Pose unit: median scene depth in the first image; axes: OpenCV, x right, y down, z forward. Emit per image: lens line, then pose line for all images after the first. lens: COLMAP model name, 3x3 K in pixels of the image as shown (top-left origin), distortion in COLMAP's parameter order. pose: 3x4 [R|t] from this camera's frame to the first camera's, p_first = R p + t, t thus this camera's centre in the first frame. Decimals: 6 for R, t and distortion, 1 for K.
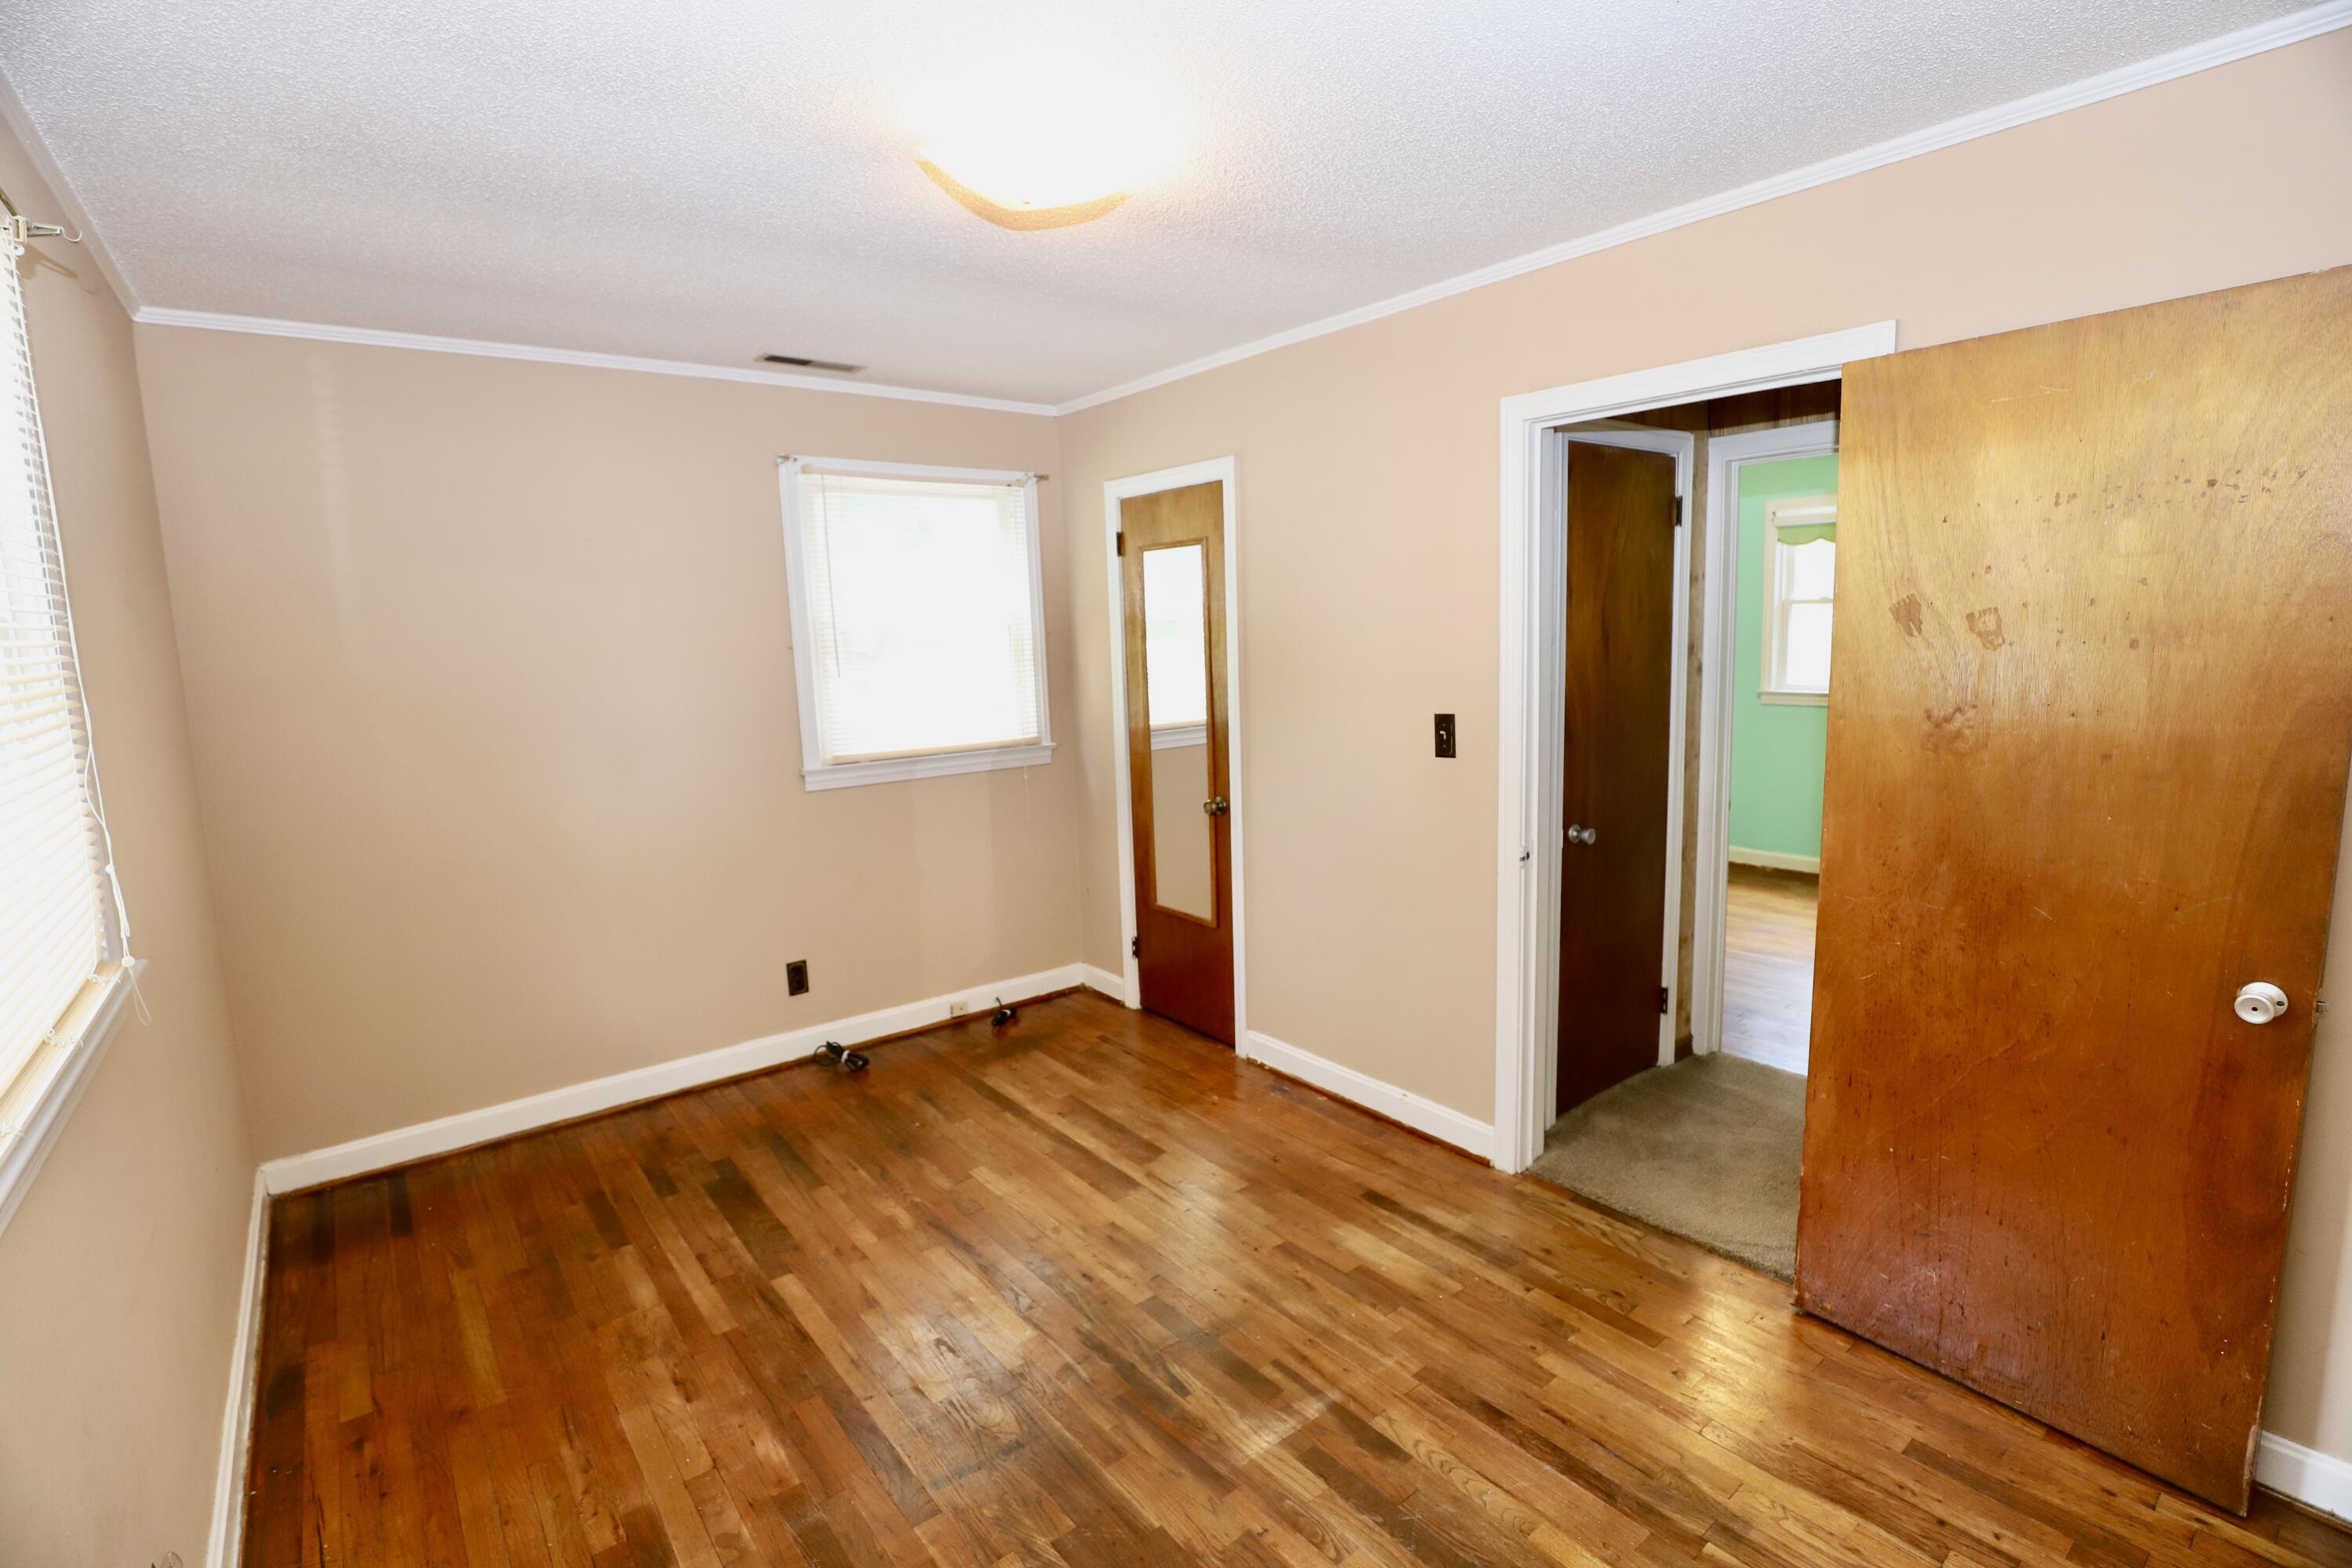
lens RADIAL K [[1082.9, 0, 1173.6], [0, 1082.9, 780.4], [0, 0, 1]] dist [-0.032825, 0.006327]
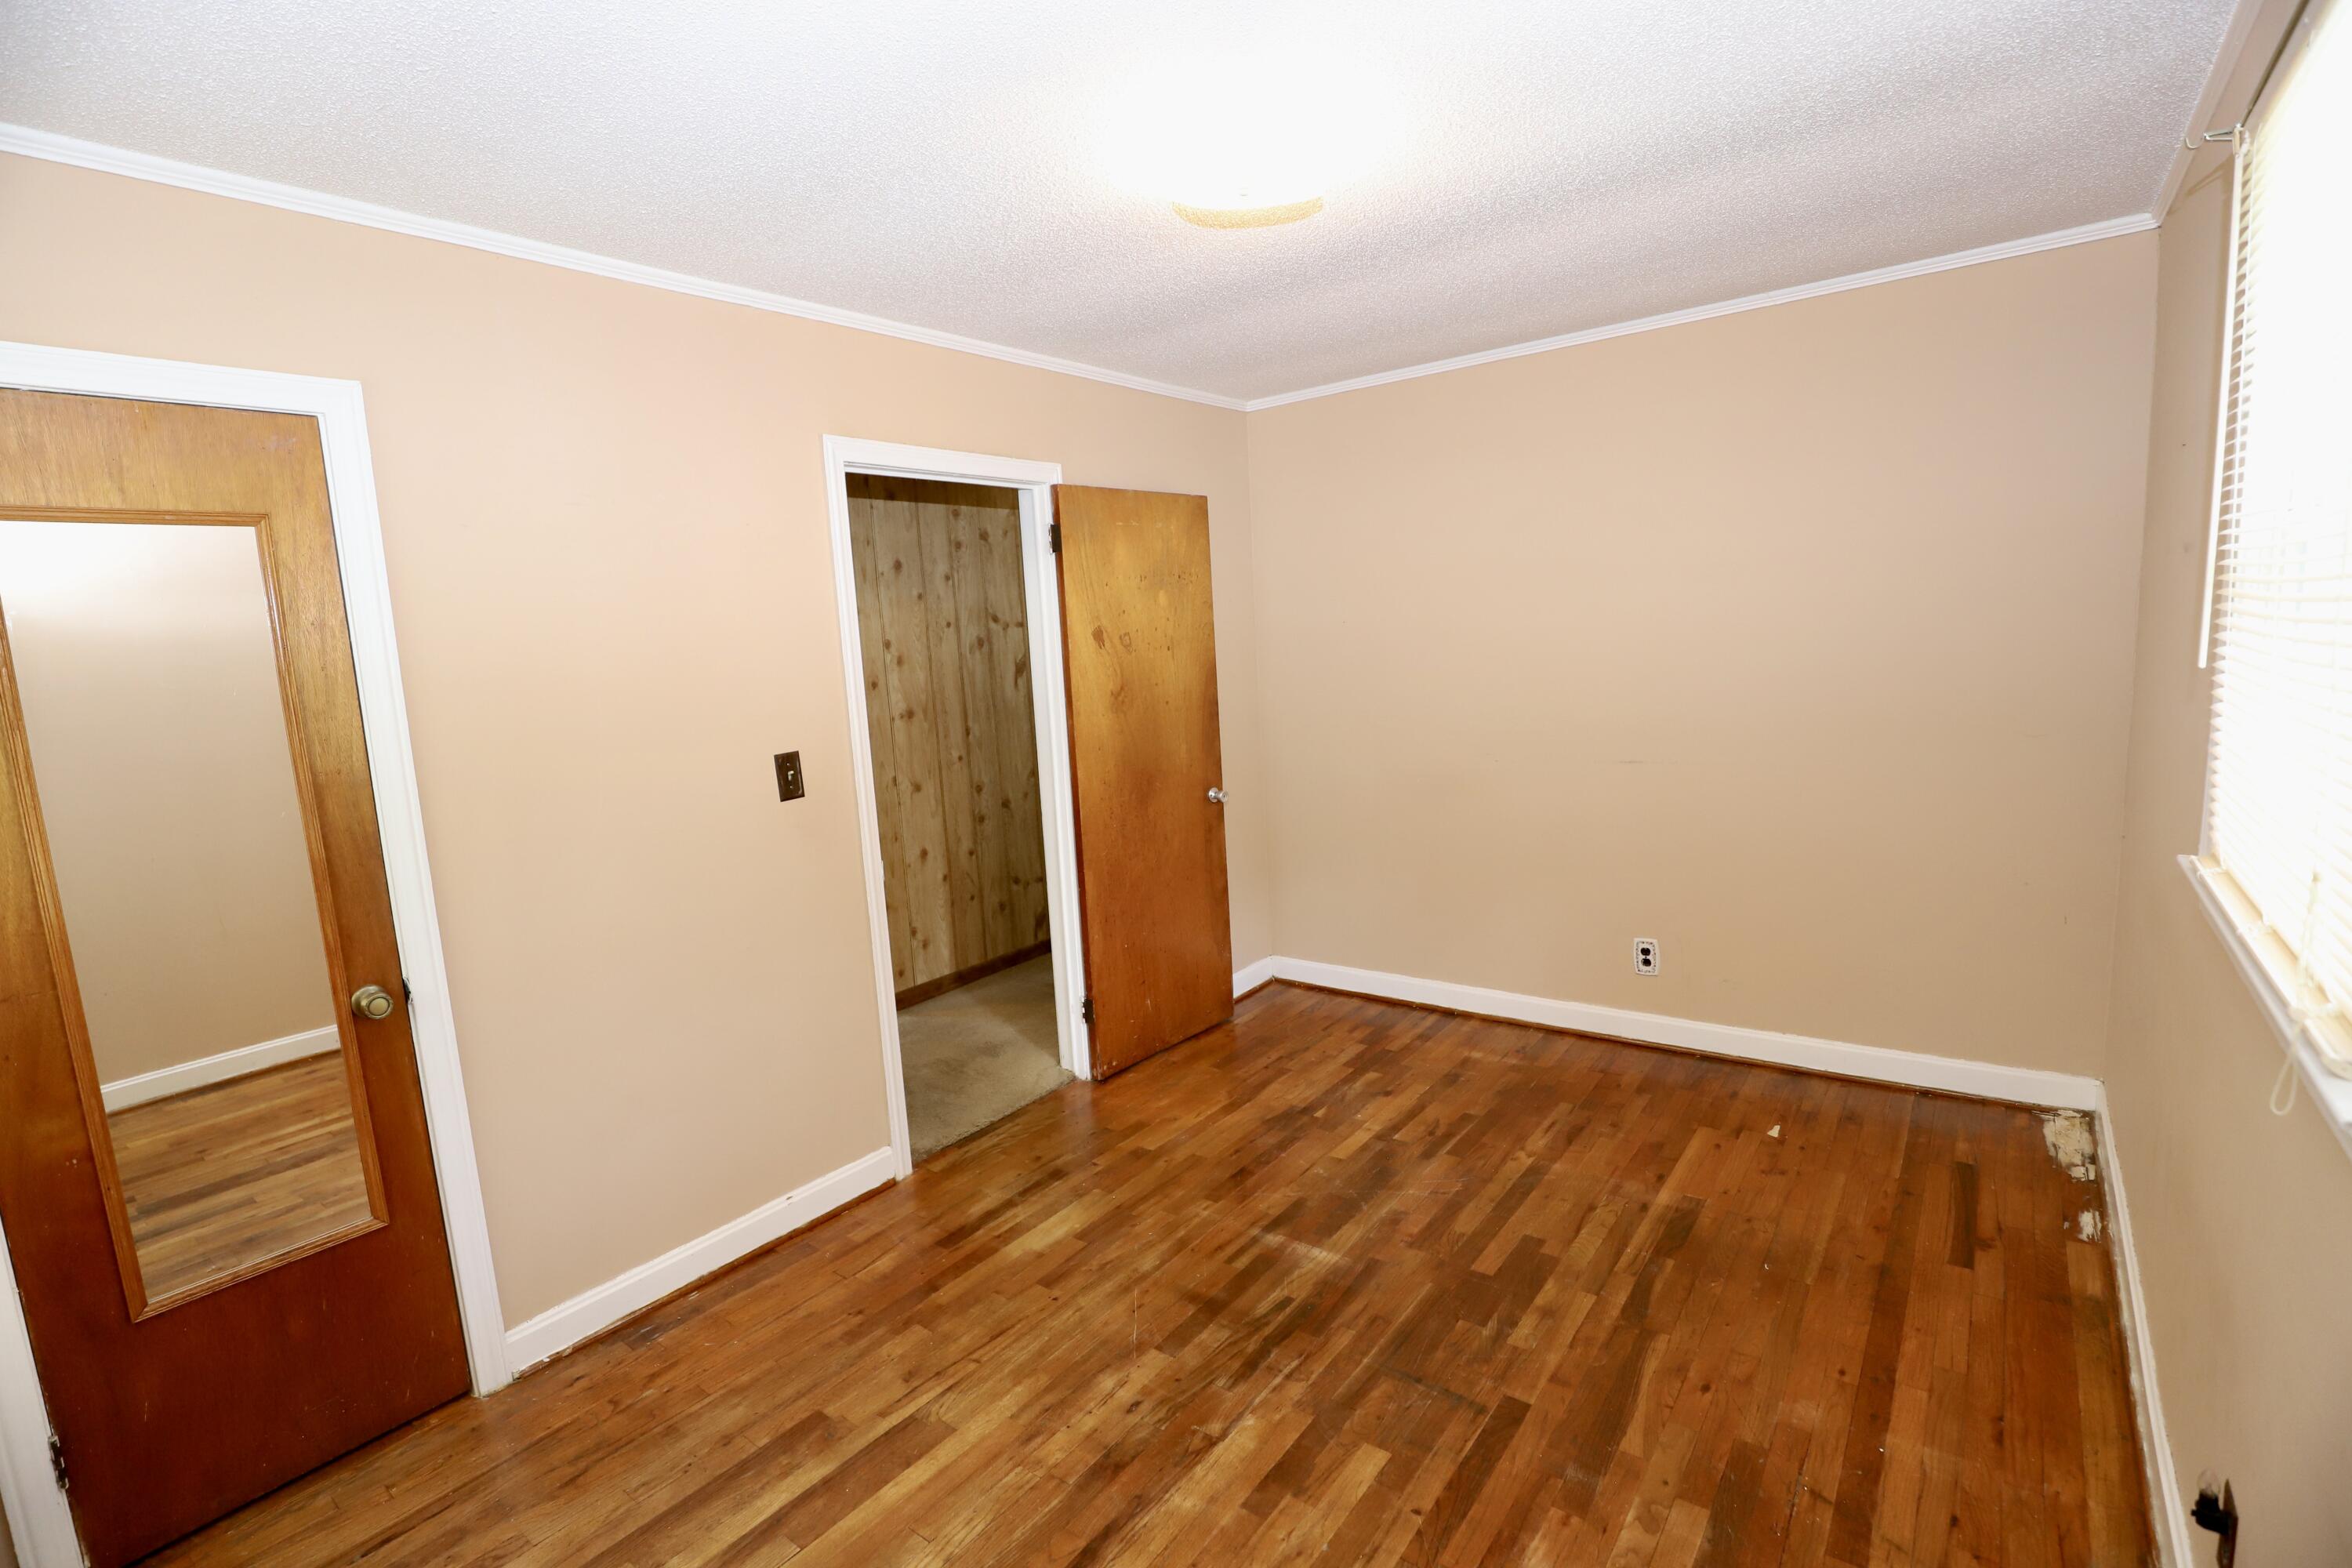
lens RADIAL K [[1082.9, 0, 1171.3], [0, 1082.9, 780.6], [0, 0, 1]] dist [-0.032825, 0.006327]
pose [[-0.237040, -0.090552, 0.967271, -0.850856], [0.199286, 0.969941, 0.139639, -0.119620], [-0.950840, 0.225864, -0.211869, 1.044557]]
